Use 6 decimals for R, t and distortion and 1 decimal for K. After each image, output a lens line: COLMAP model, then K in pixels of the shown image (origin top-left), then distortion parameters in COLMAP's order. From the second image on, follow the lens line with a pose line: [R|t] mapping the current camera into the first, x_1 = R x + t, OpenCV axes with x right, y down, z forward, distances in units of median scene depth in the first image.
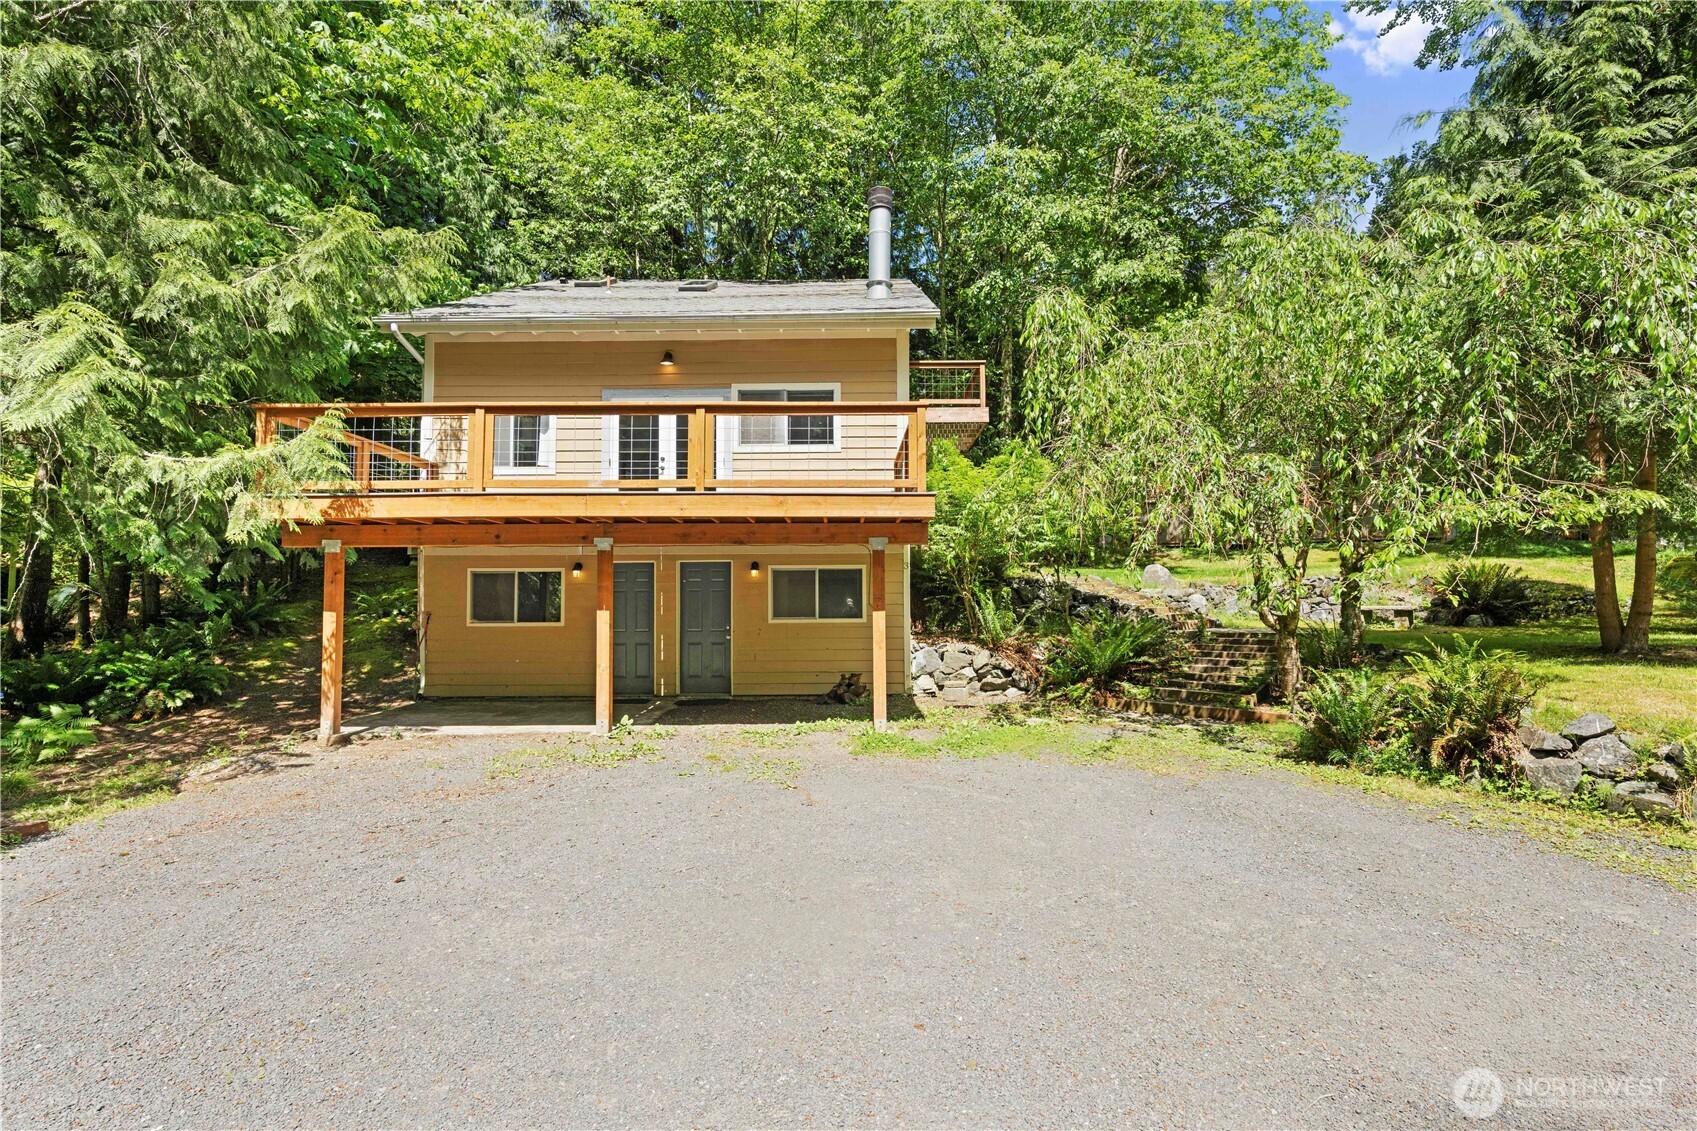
lens RADIAL K [[797.2, 0, 847.9], [0, 797.2, 554.8], [0, 0, 1]] dist [0.000218, 0.000113]
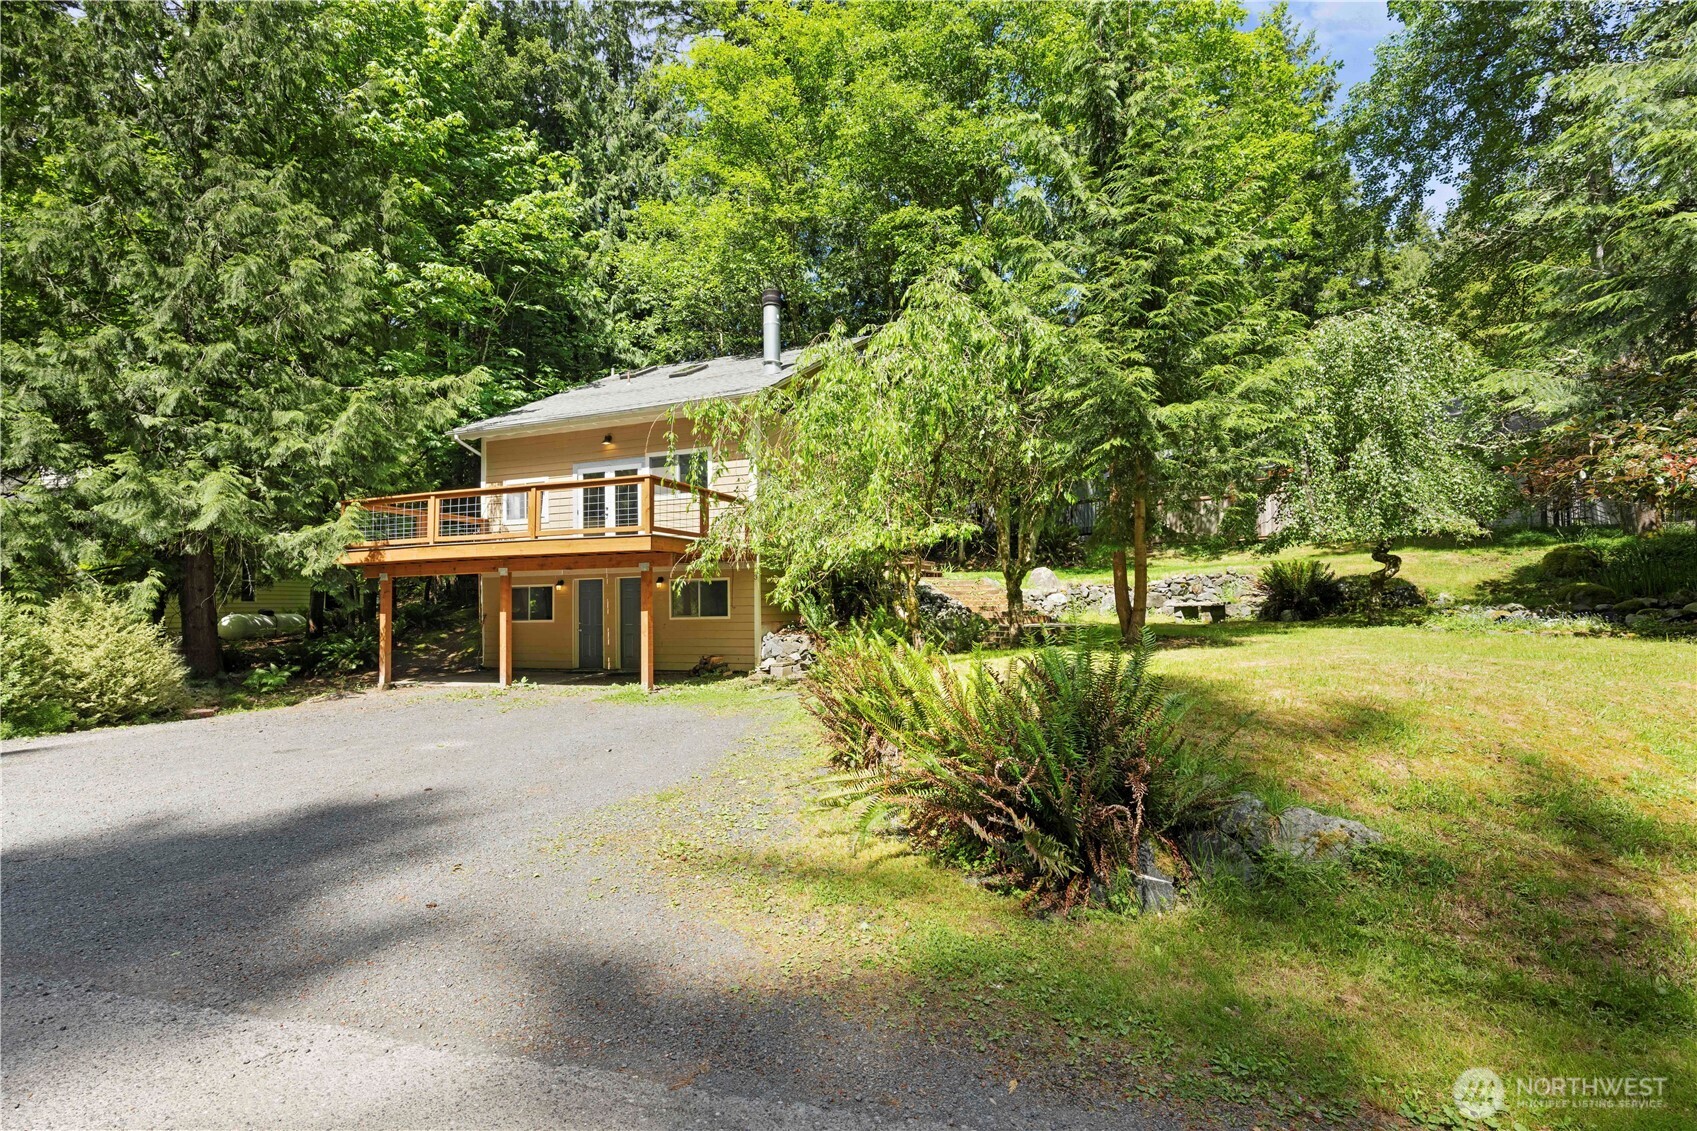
lens RADIAL K [[811.0, 0, 848.5], [0, 811.0, 565.5], [0, 0, 1]] dist [0.001306, 0.000167]
pose [[0.934433, -0.026849, -0.355127, 0.782825], [0.032029, 0.999449, 0.008713, -0.014335], [0.354697, -0.019516, 0.934778, -0.257160]]
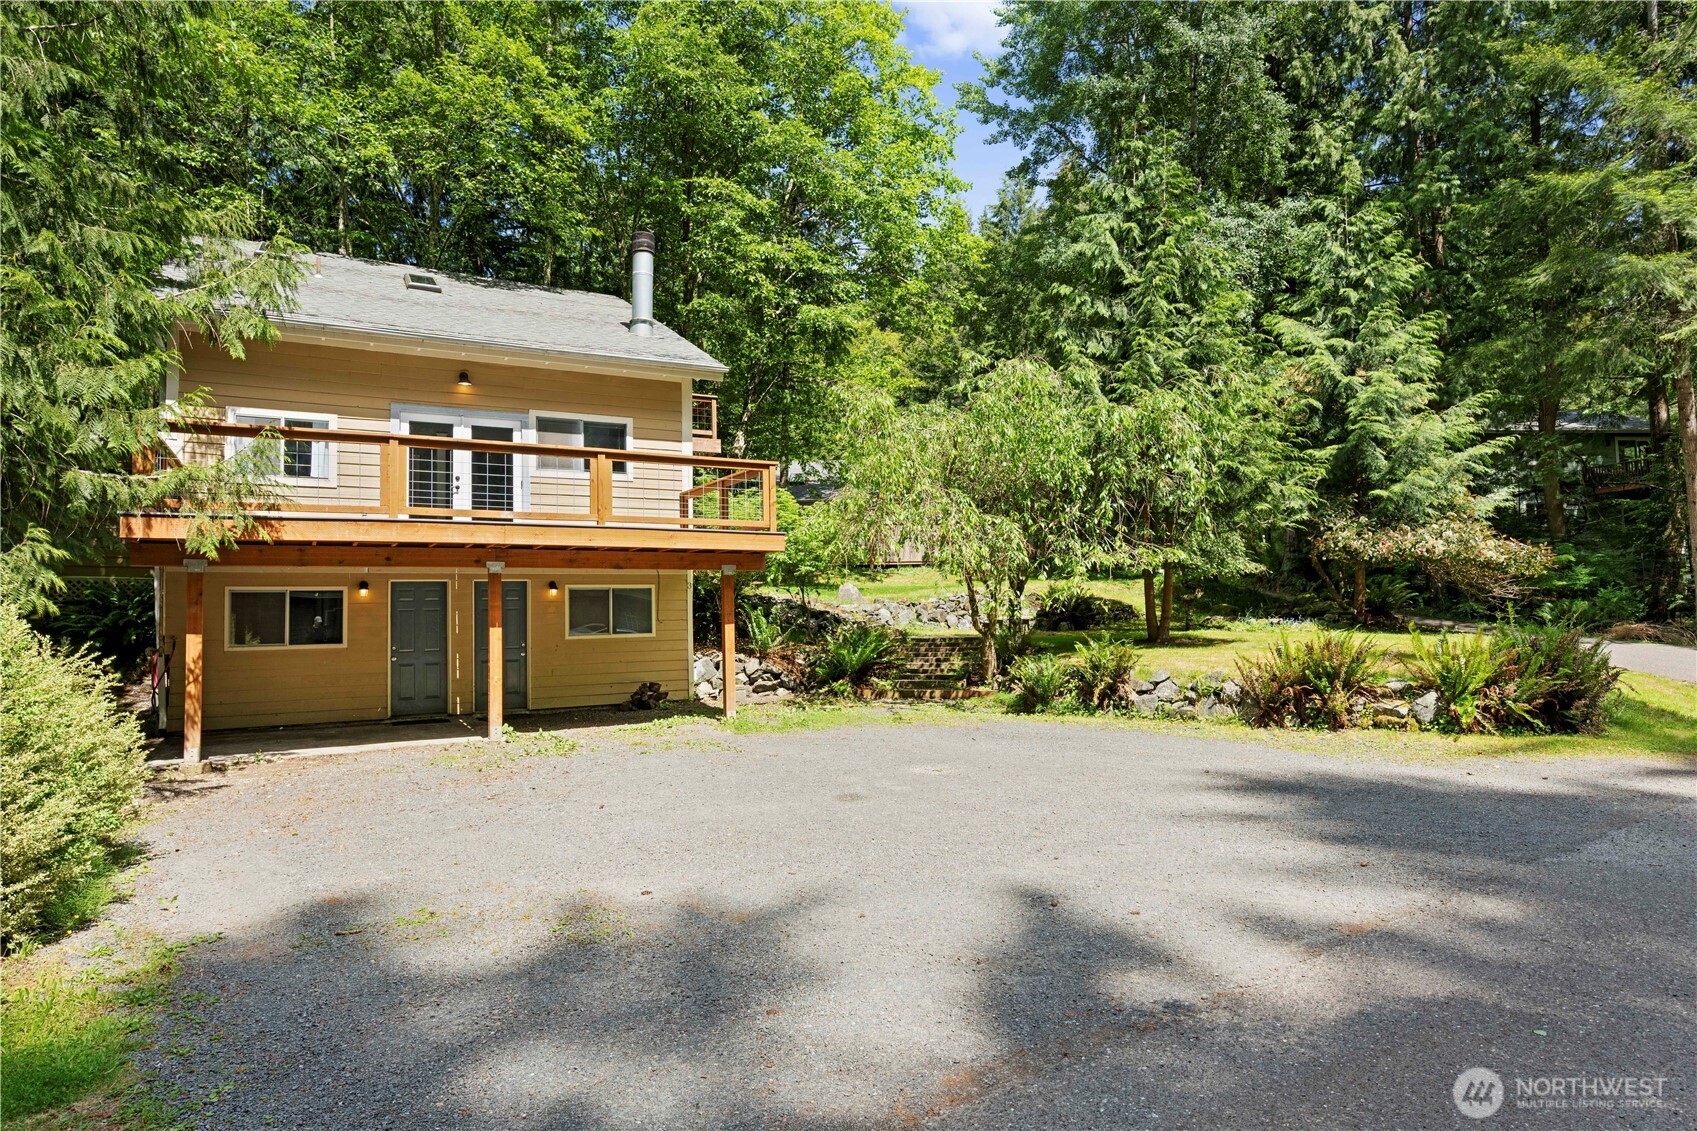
lens RADIAL K [[955.9, 0, 848.5], [0, 955.9, 565.5], [0, 0, 1]] dist [-0.003168, -0.000191]
pose [[0.874178, 0.013993, 0.485405, -0.426576], [-0.014064, 0.999895, -0.003496, -0.014928], [-0.485403, -0.003771, 0.874283, -0.322065]]
